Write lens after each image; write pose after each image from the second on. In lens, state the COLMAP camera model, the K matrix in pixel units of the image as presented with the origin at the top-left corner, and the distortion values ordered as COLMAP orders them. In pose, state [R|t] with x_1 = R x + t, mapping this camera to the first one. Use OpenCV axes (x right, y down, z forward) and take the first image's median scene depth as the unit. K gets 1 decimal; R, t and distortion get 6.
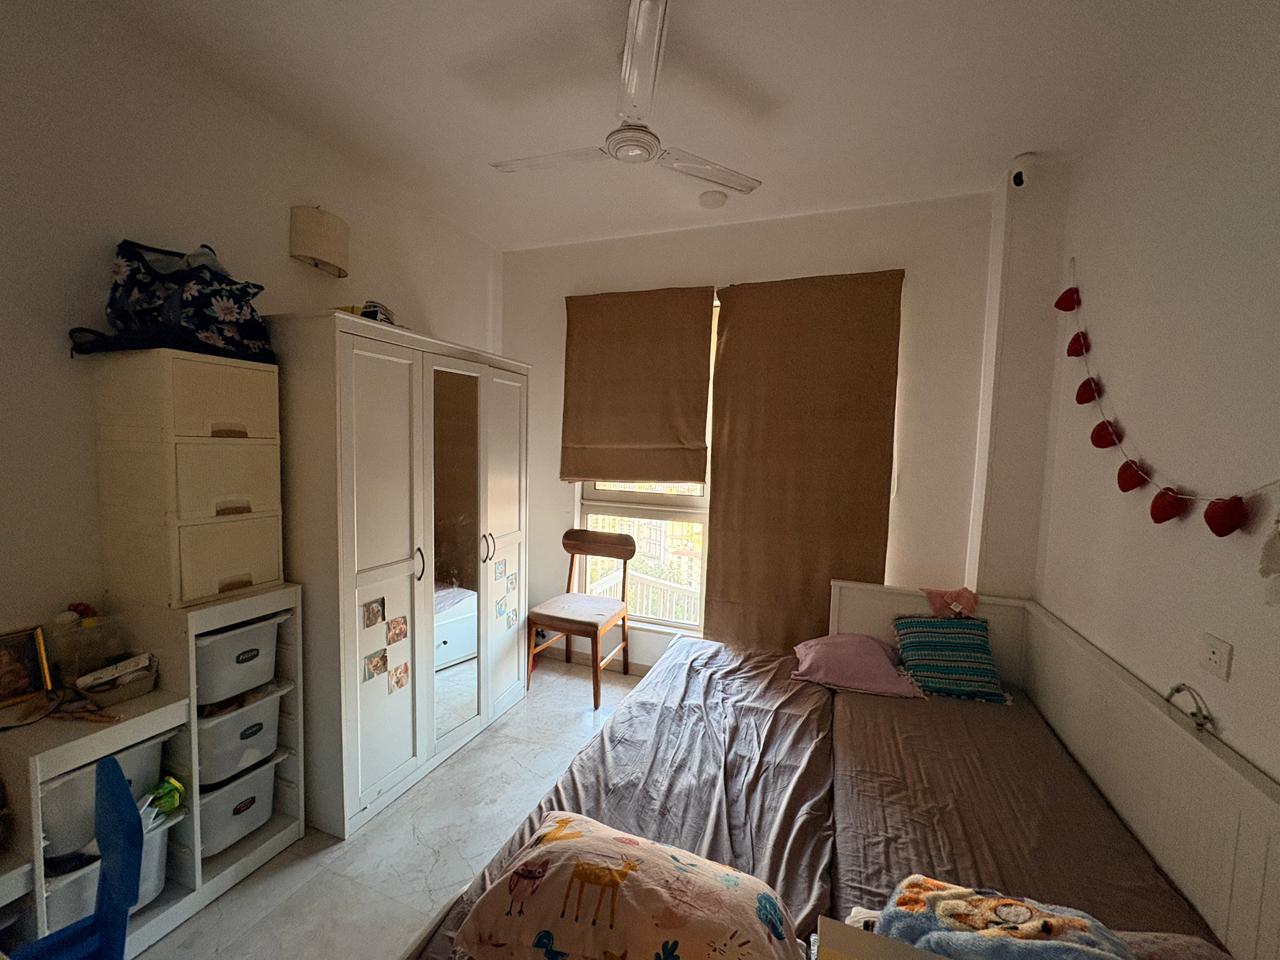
lens RADIAL K [[511.1, 0, 640.2], [0, 511.1, 479.7], [0, 0, 1]] dist [-0.001817, 0.001669]
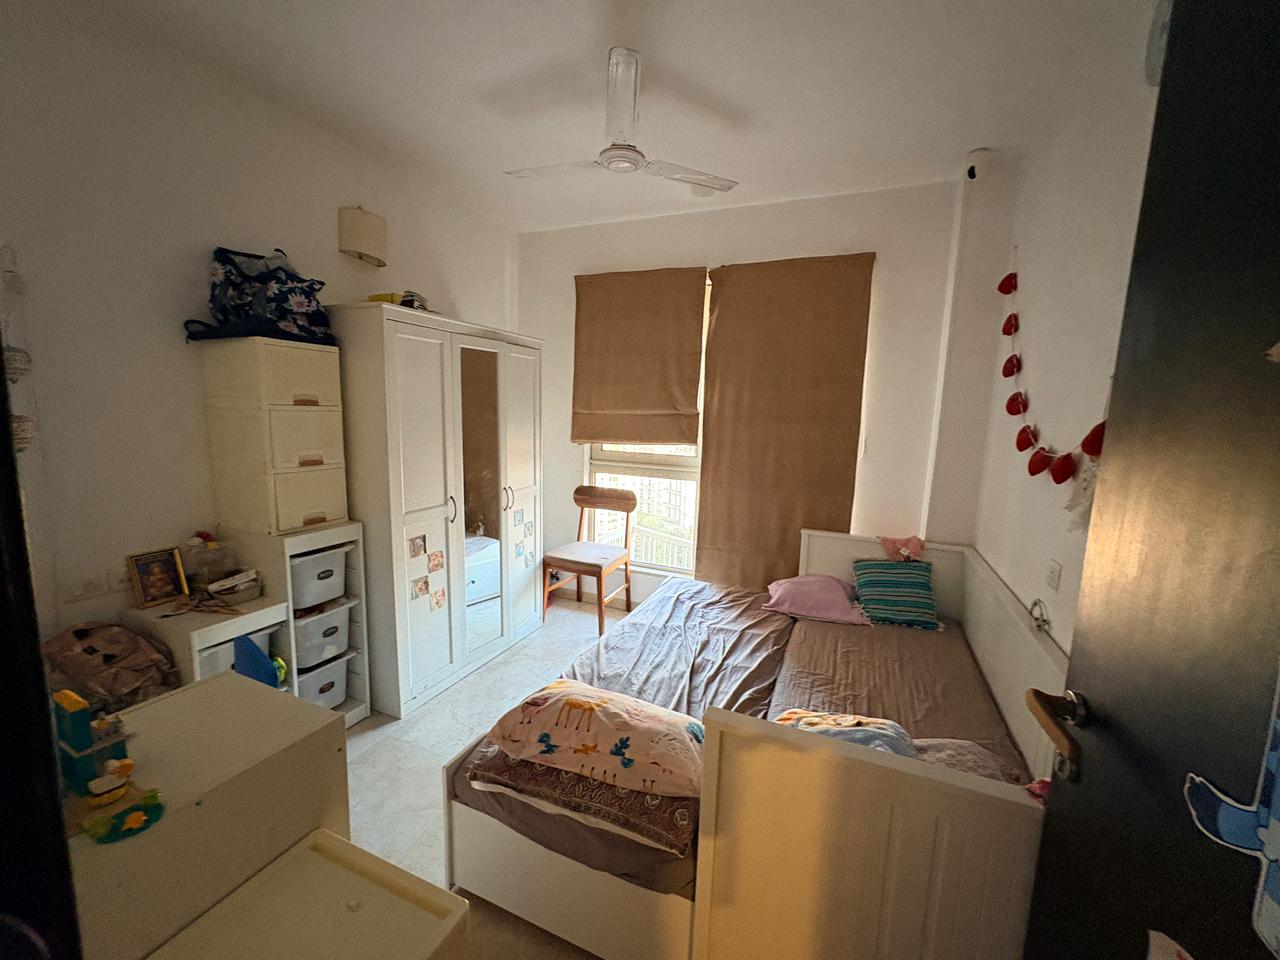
lens RADIAL K [[511.1, 0, 639.9], [0, 511.1, 480.5], [0, 0, 1]] dist [-0.001817, 0.001669]
pose [[0.999156, 0.007089, -0.040458, 0.072595], [-0.004256, 0.997560, 0.069682, 0.010185], [0.040853, -0.069451, 0.996748, -0.217013]]
